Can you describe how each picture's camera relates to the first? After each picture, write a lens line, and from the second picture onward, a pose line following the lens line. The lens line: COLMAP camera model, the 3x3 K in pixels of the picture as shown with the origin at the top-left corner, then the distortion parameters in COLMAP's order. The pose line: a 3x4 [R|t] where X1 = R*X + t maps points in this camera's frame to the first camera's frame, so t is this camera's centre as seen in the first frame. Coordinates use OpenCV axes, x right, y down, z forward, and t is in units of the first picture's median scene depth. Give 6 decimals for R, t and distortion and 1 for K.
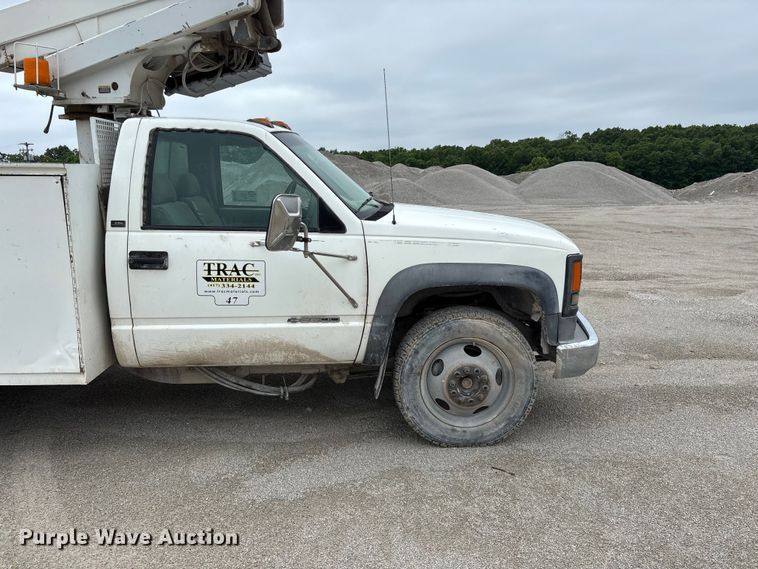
lens RADIAL K [[567.1, 0, 373.9], [0, 567.1, 286.9], [0, 0, 1]] dist [0.077122, -0.080858]
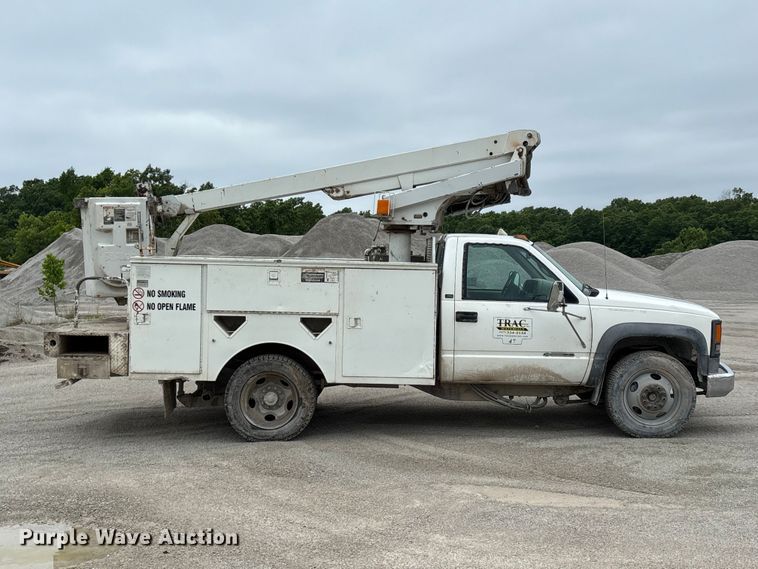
lens RADIAL K [[945.6, 0, 381.3], [0, 945.6, 287.0], [0, 0, 1]] dist [0.209530, -0.709018]
pose [[0.999197, 0.017297, -0.036153, -0.523793], [-0.022643, 0.987946, -0.153132, 0.298729], [0.033068, 0.153828, 0.987544, -1.802594]]
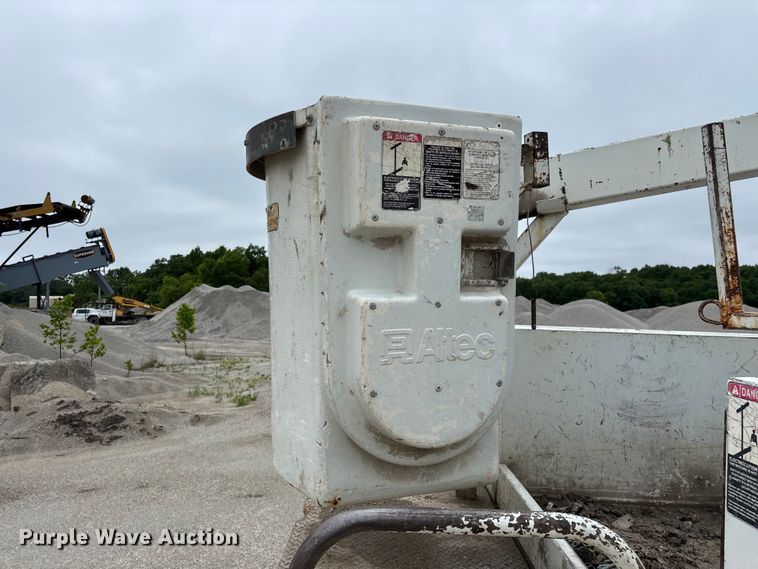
lens RADIAL K [[571.8, 0, 379.0], [0, 571.8, 284.5], [0, 0, 1]] dist [0.075489, -0.083104]
pose [[0.998482, 0.029683, -0.046402, -1.474951], [-0.039208, 0.974670, -0.220186, -0.184652], [0.038691, 0.221671, 0.974354, 0.682939]]
